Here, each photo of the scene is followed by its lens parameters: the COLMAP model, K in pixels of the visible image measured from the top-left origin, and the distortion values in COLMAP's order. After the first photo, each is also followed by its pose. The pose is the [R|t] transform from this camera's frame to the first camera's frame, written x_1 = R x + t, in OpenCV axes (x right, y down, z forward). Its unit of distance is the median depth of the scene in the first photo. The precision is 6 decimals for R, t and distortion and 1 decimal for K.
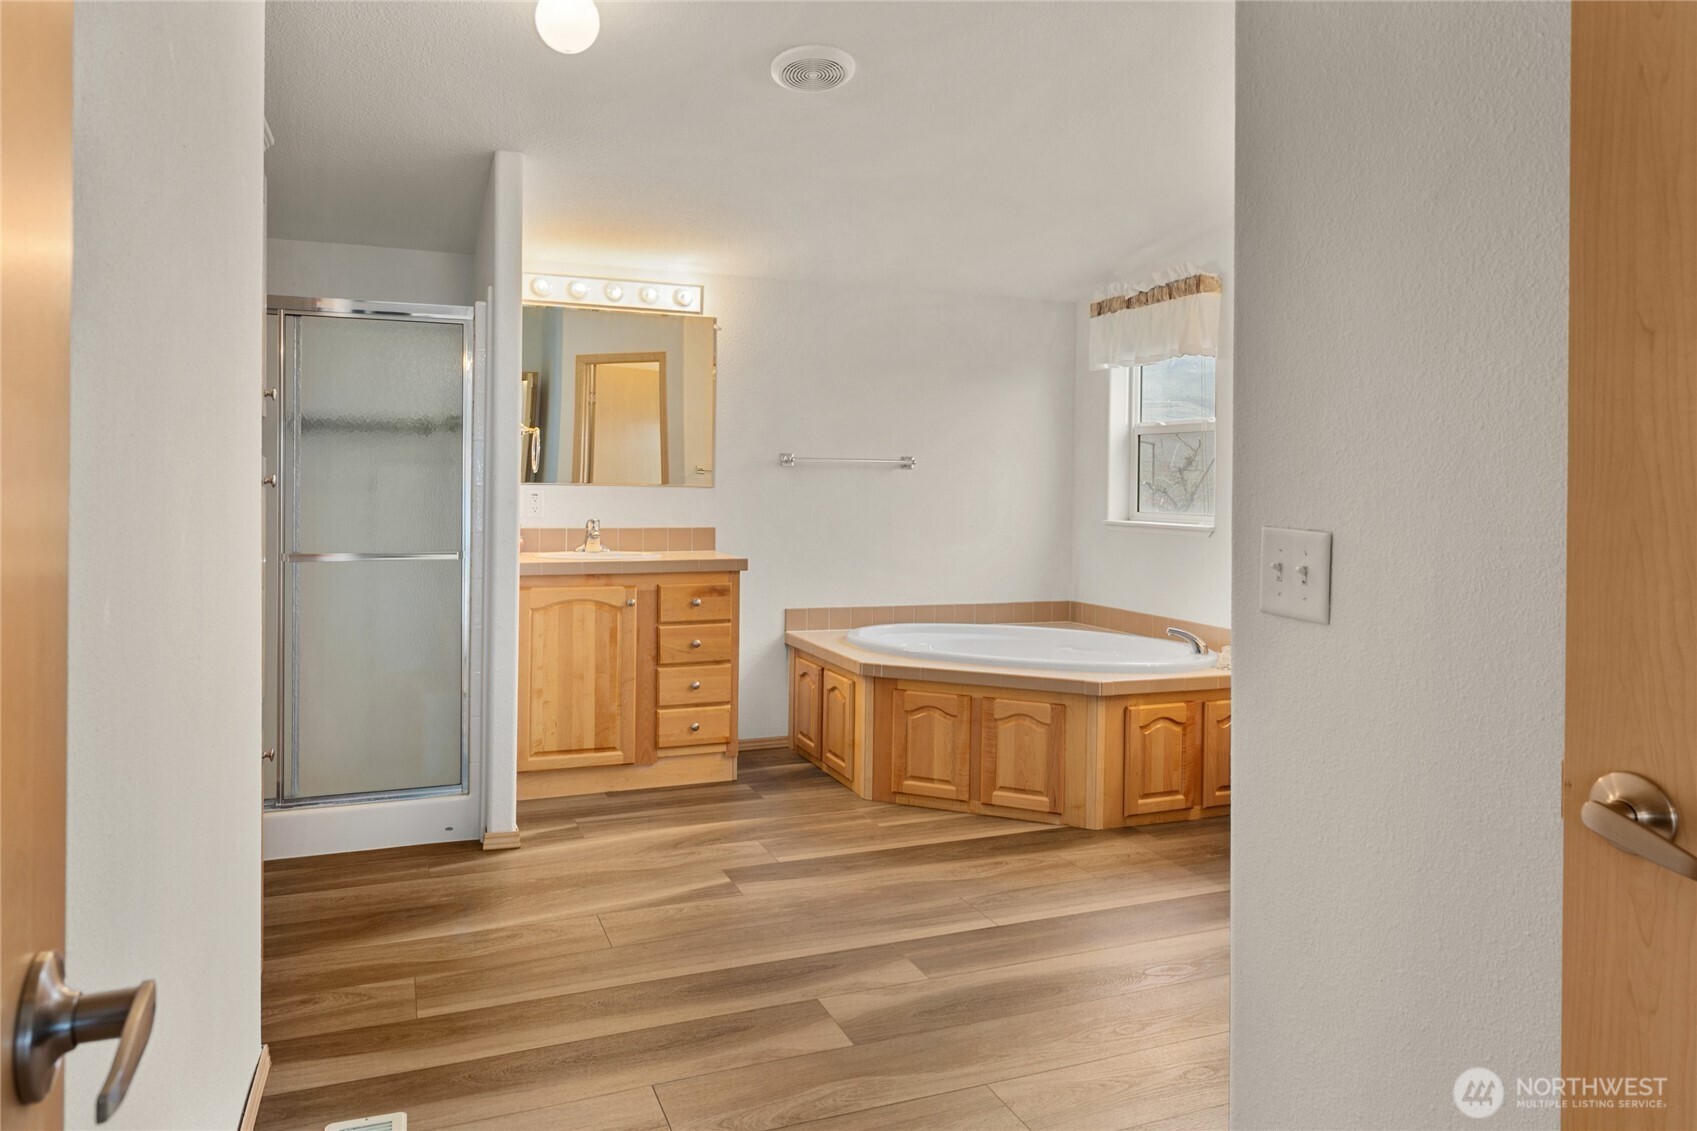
lens RADIAL K [[1127.5, 0, 848.5], [0, 1127.5, 565.5], [0, 0, 1]] dist [-0.000567, -0.000782]
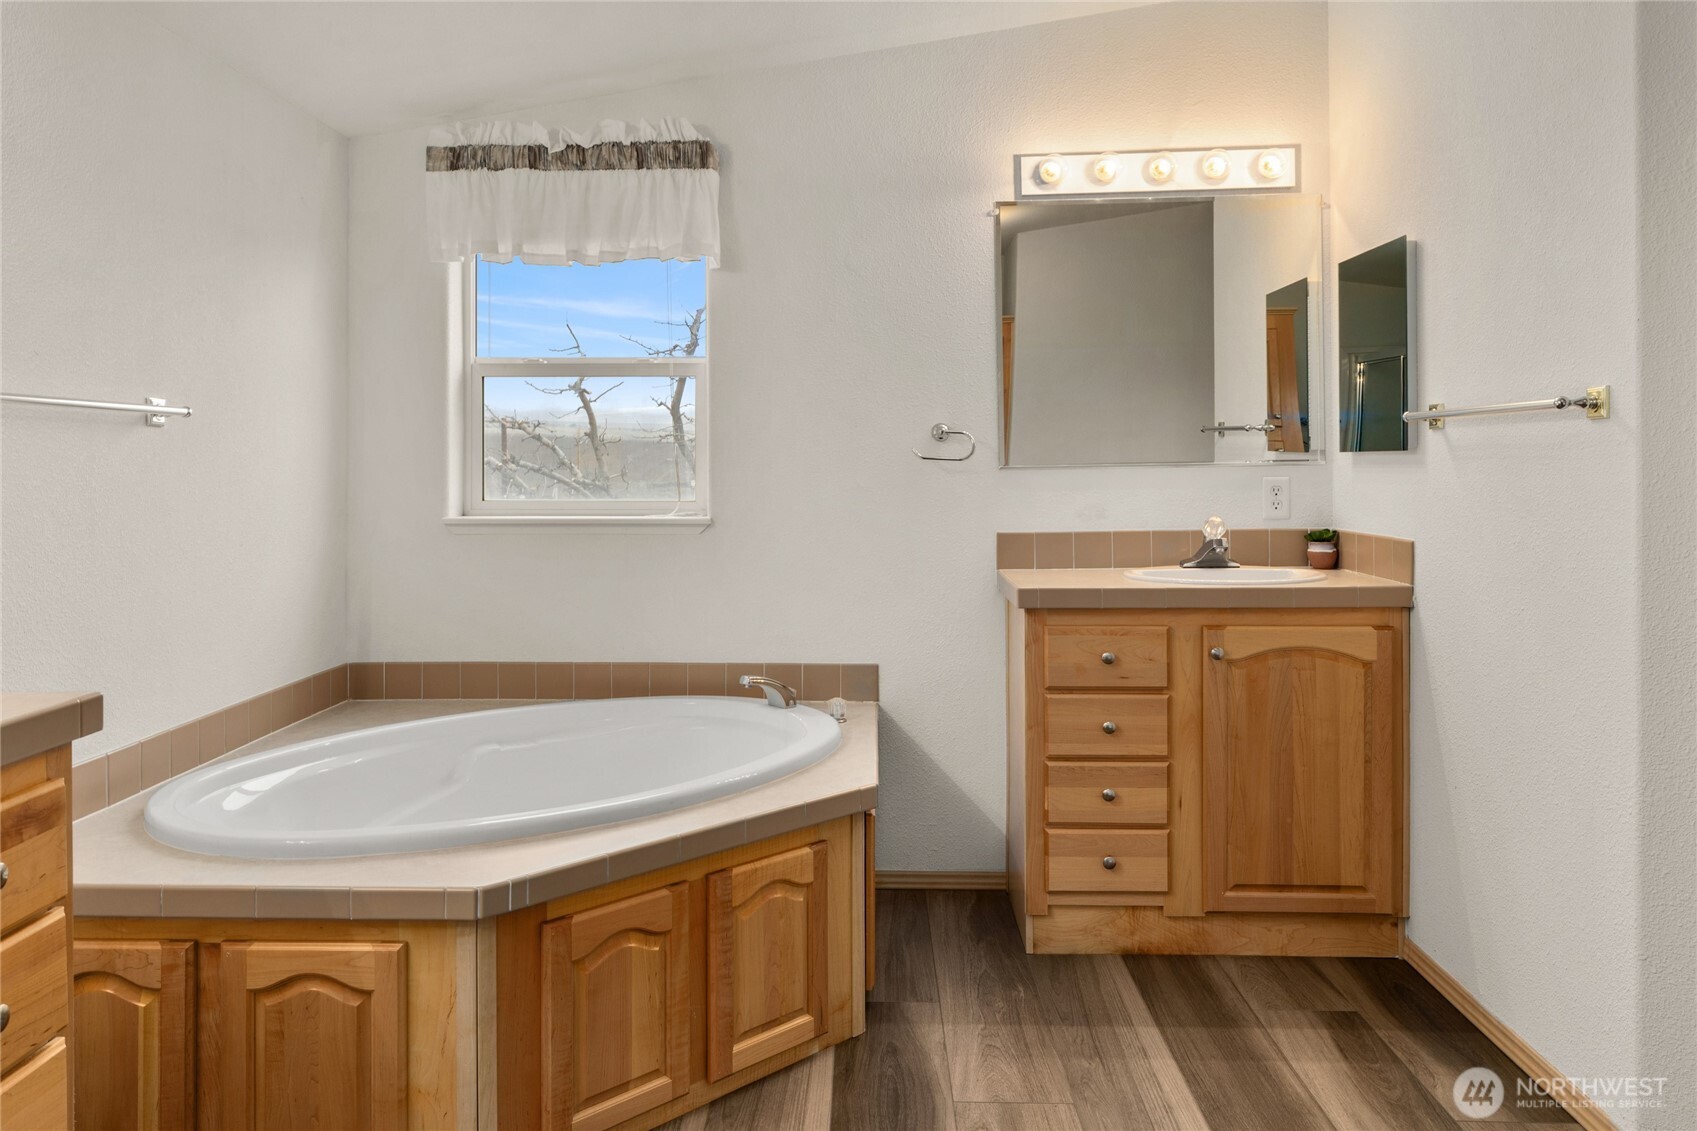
lens RADIAL K [[1170.8, 0, 845.4], [0, 1170.8, 523.0], [0, 0, 1]] dist [0.002089, 0.000538]
pose [[0.400694, -0.056762, 0.914452, -0.299377], [0.072498, 0.996914, 0.030113, -0.047986], [-0.913339, 0.054230, 0.403573, 0.656710]]
